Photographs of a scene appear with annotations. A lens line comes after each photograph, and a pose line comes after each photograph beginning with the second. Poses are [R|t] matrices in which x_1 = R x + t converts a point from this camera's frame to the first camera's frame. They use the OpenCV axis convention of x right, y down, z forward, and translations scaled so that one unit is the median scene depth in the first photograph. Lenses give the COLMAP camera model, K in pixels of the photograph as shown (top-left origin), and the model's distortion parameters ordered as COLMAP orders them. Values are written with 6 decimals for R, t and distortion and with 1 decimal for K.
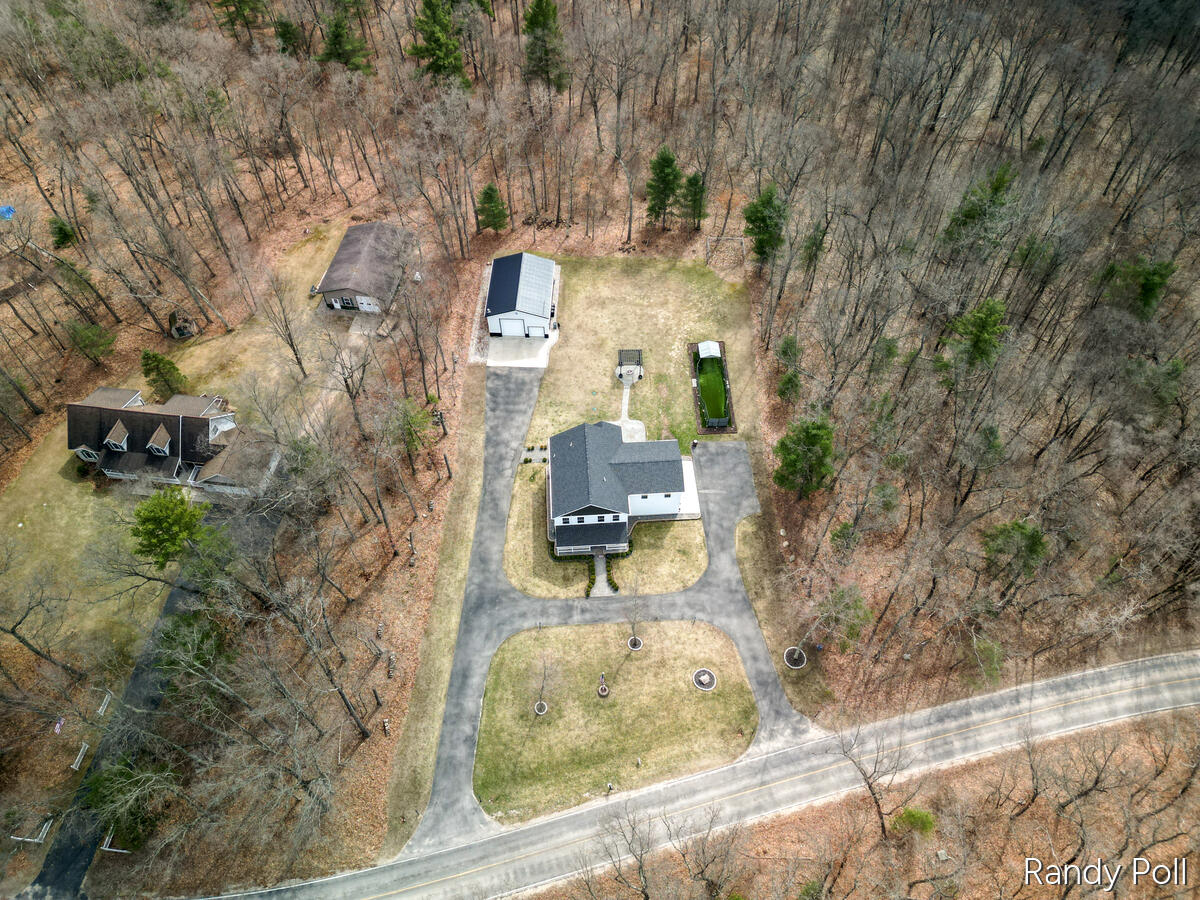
lens RADIAL K [[837.1, 0, 600.0], [0, 837.1, 450.0], [0, 0, 1]] dist [0.089229, -0.103295]
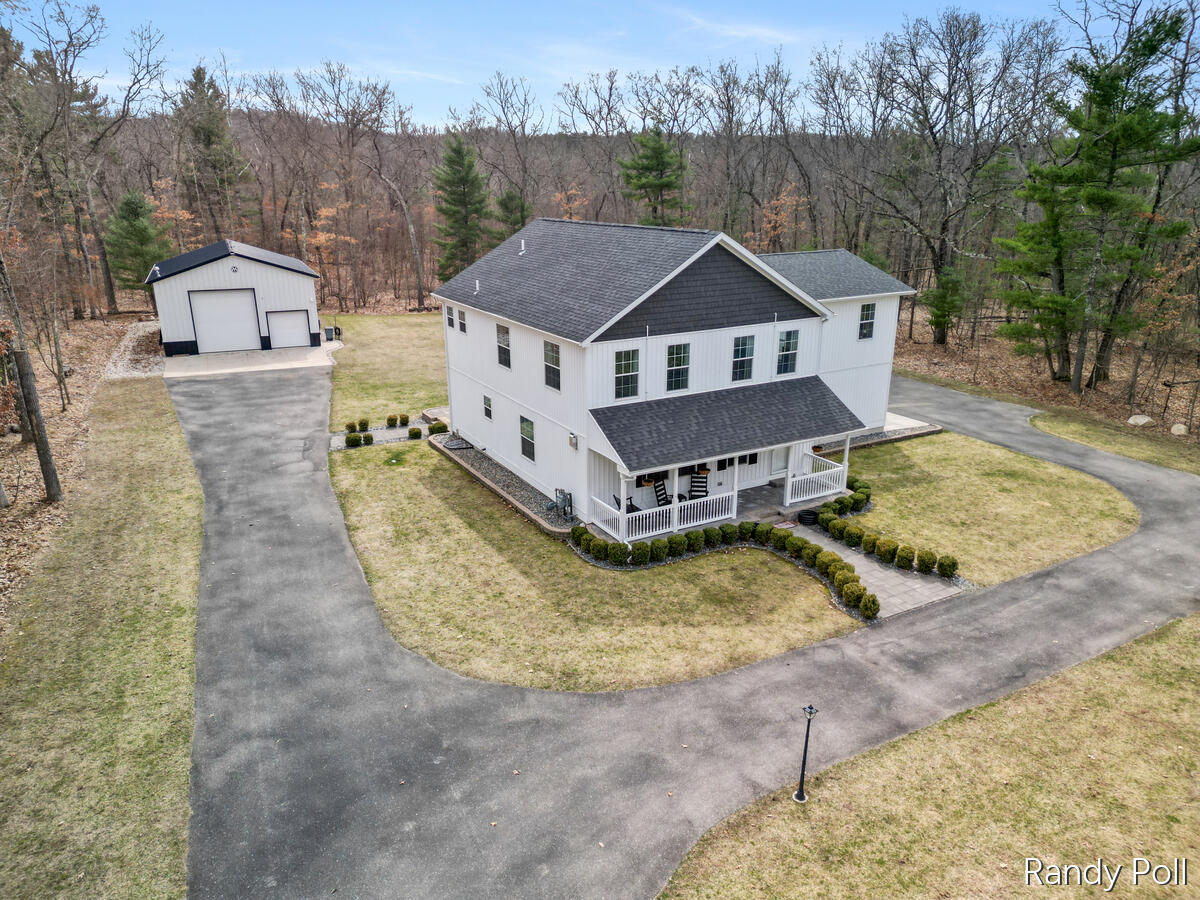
lens RADIAL K [[837.1, 0, 600.0], [0, 837.1, 450.0], [0, 0, 1]] dist [0.089229, -0.103295]
pose [[0.896187, -0.130281, 0.424118, -0.144462], [0.357224, 0.778814, -0.515597, 0.211366], [-0.263137, 0.613576, 0.744502, 0.794185]]
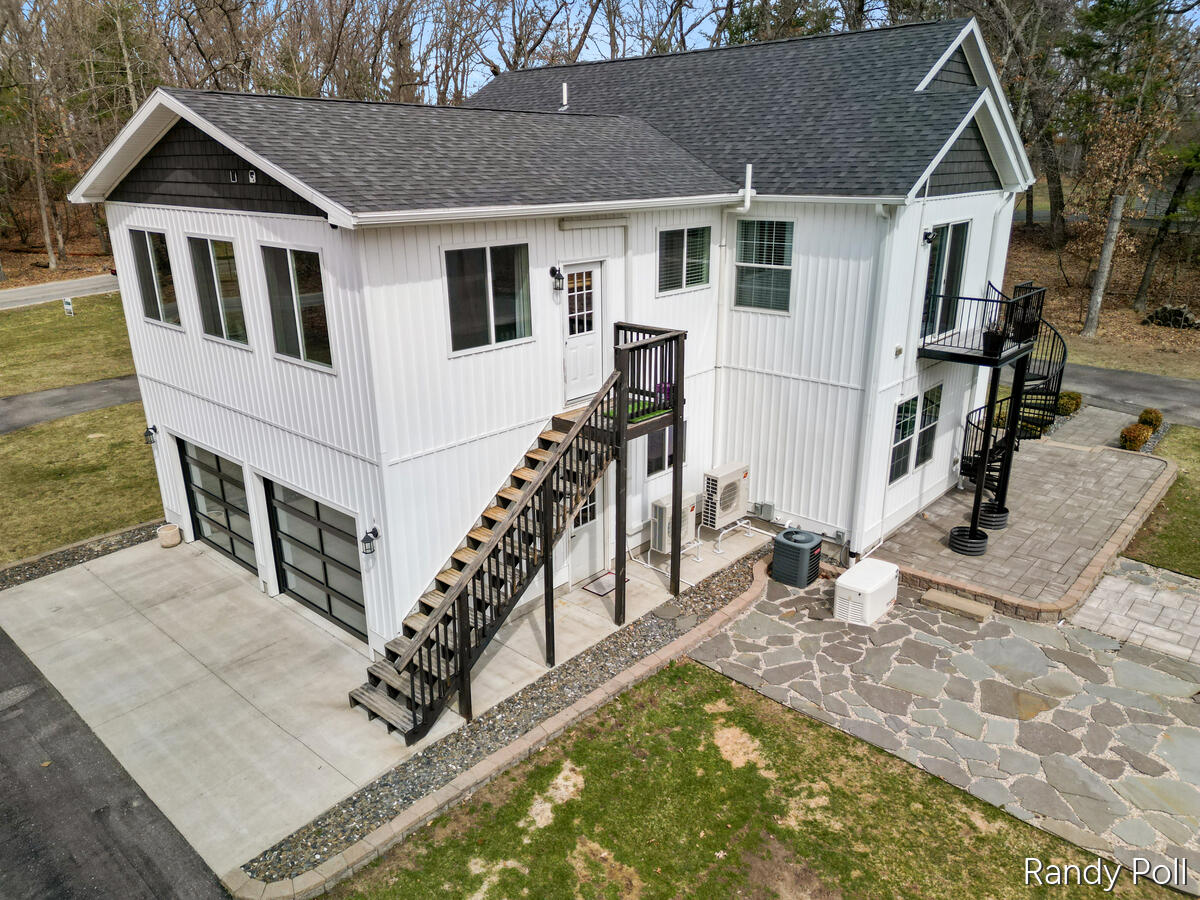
lens RADIAL K [[837.1, 0, 600.0], [0, 837.1, 450.0], [0, 0, 1]] dist [0.089229, -0.103295]
pose [[-0.718909, 0.235245, -0.654087, 0.131180], [-0.555038, 0.372203, 0.743907, -0.073800], [0.418454, 0.897844, -0.137010, 1.041533]]
